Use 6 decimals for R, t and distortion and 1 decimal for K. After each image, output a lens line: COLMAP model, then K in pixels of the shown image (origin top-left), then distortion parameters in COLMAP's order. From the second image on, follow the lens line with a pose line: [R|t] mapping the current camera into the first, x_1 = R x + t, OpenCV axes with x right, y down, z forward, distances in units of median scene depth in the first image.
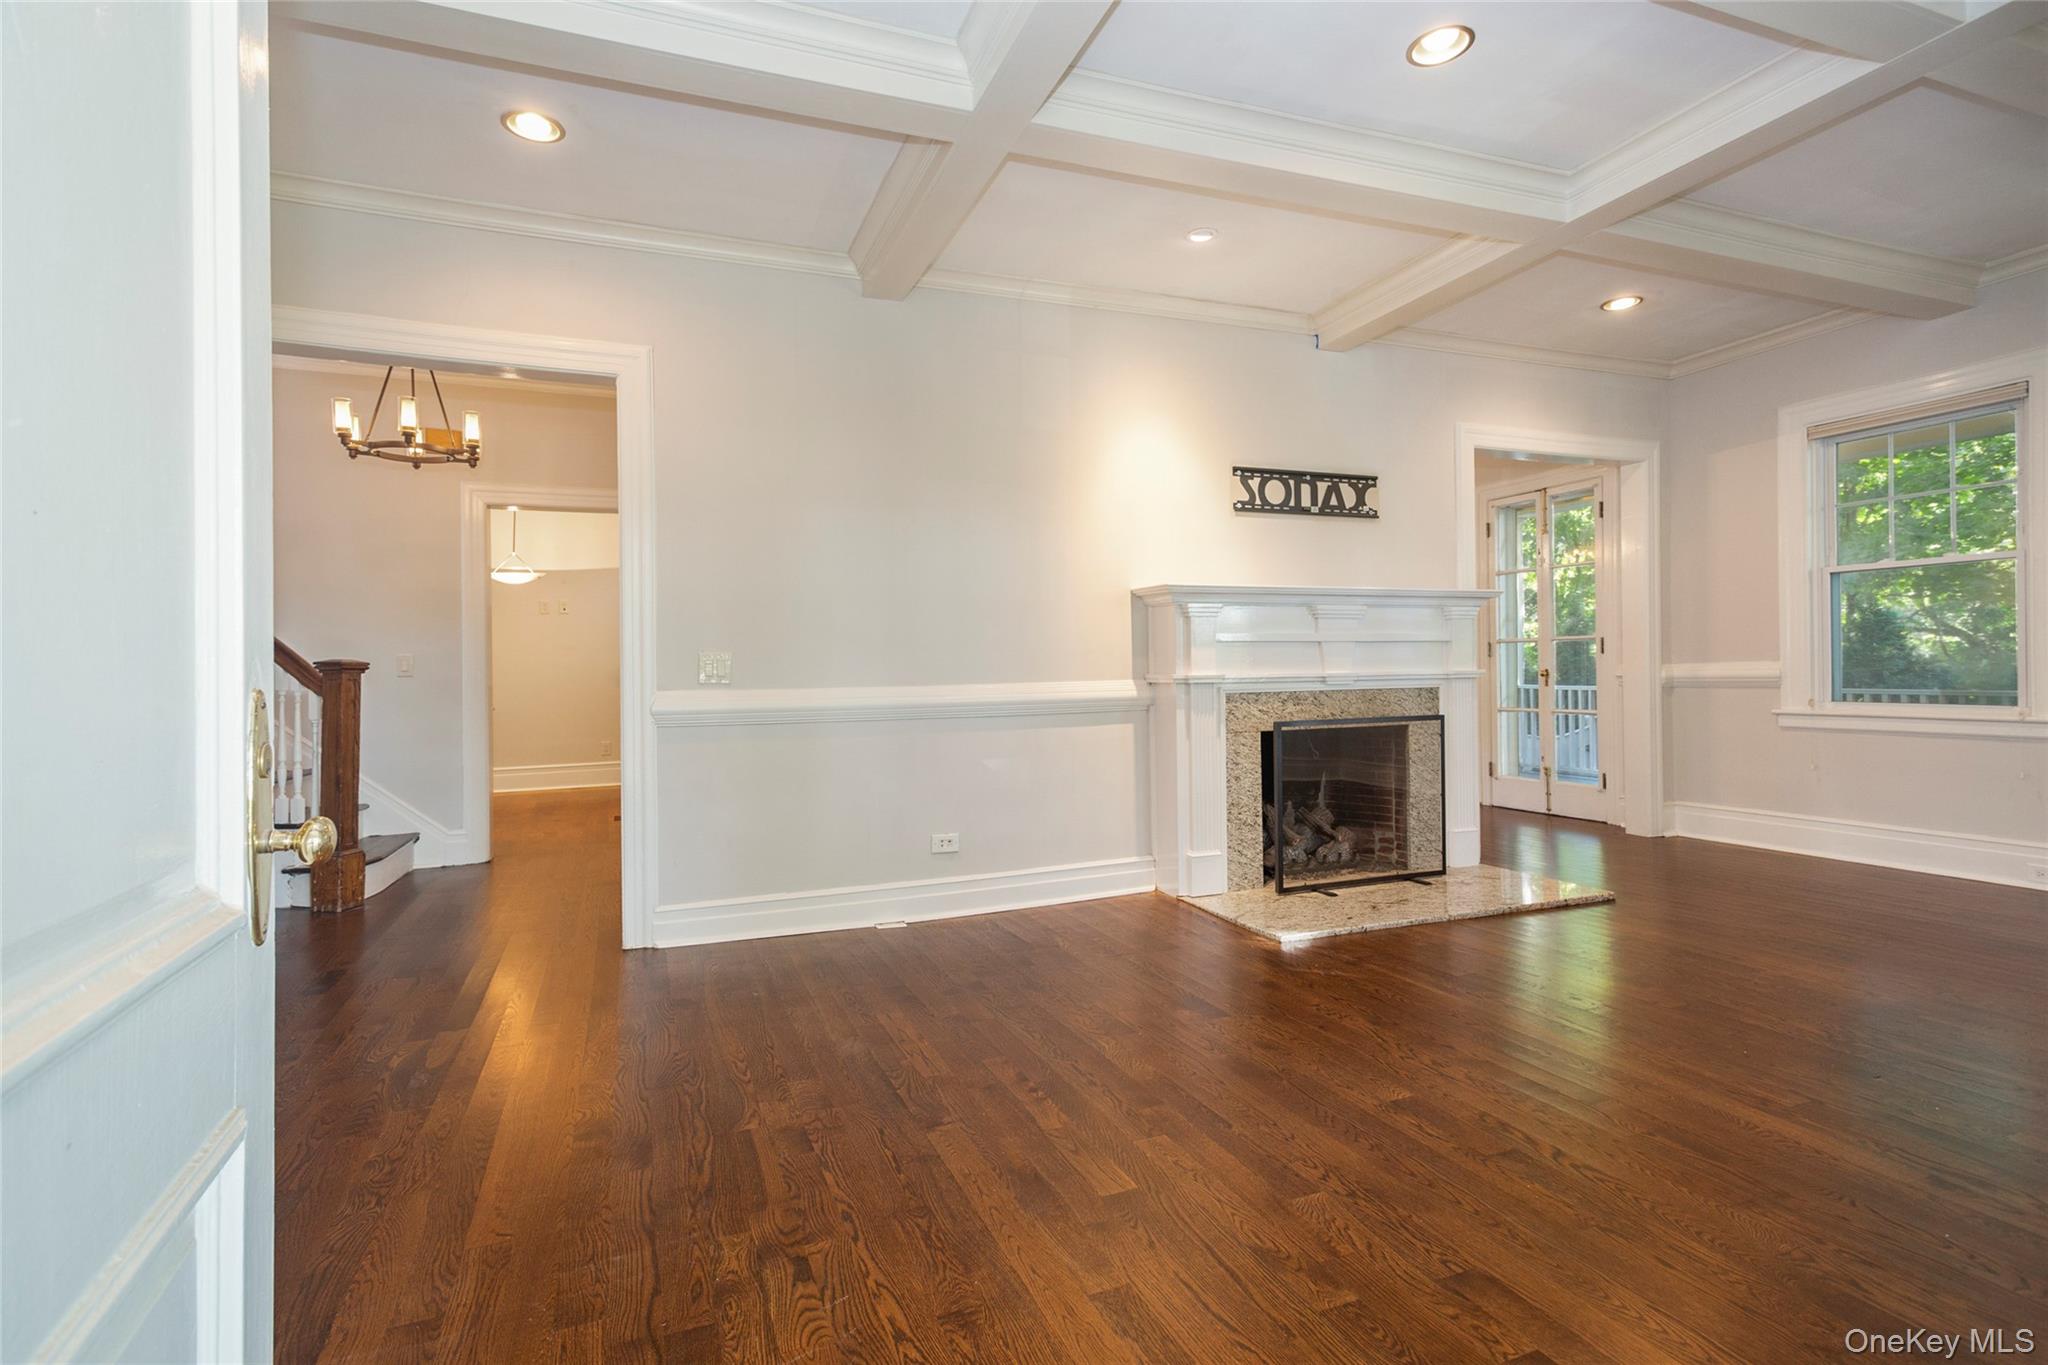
lens RADIAL K [[969.8, 0, 1021.0], [0, 969.8, 668.5], [0, 0, 1]] dist [0.004274, 0.000548]
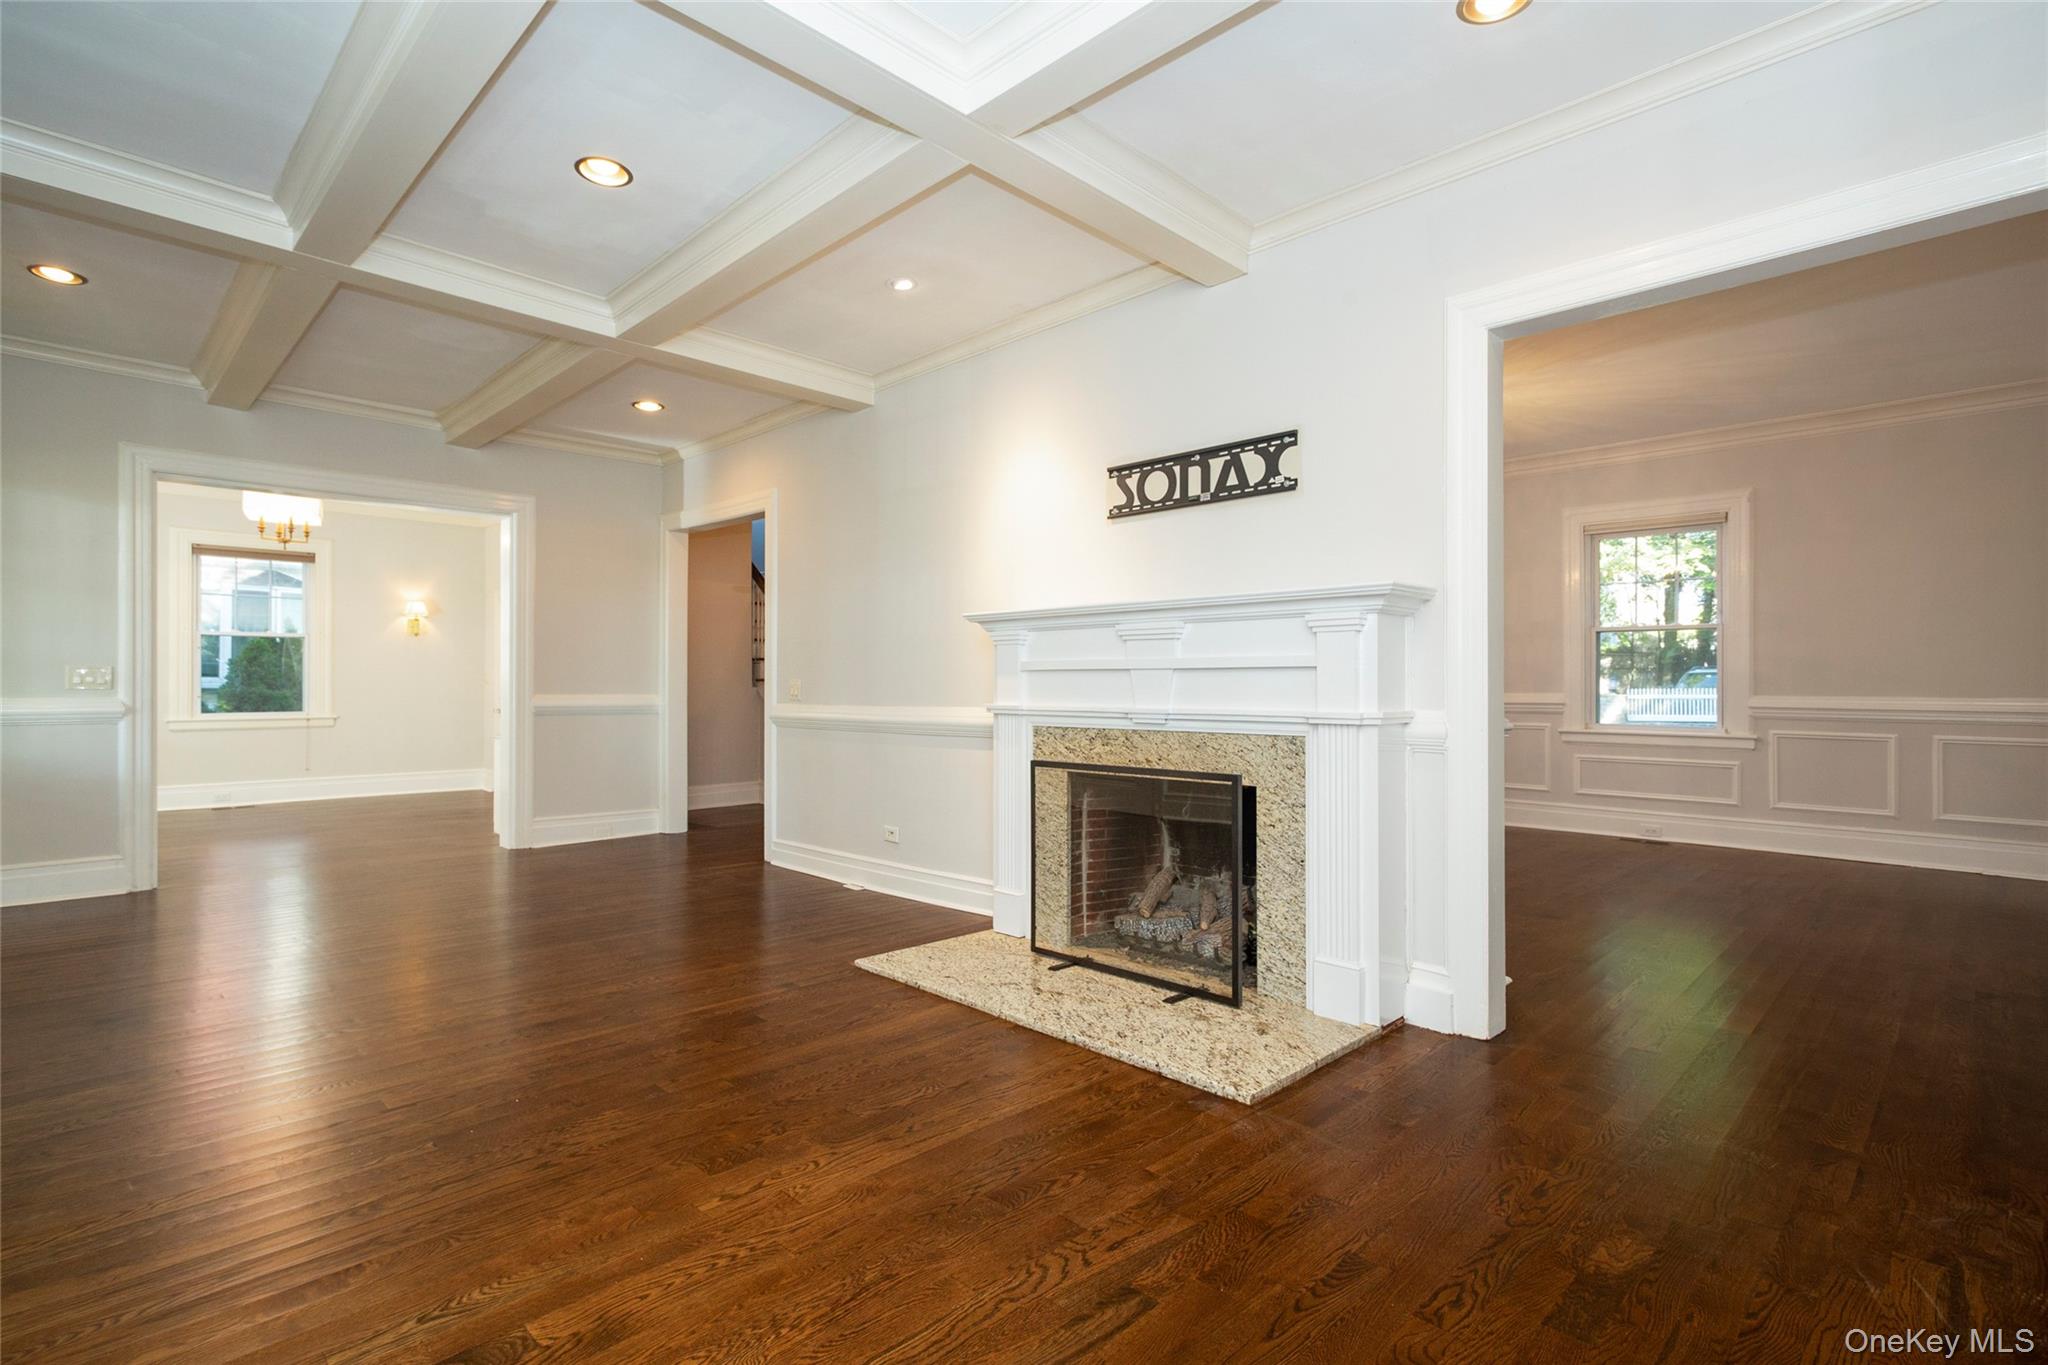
lens RADIAL K [[972.3, 0, 1032.3], [0, 972.3, 689.1], [0, 0, 1]] dist [-0.000333, 0.000142]
pose [[0.407493, 0.017790, -0.913035, 0.968453], [-0.006692, 0.999842, 0.016495, -0.022823], [0.913184, -0.000611, 0.407547, 0.565791]]
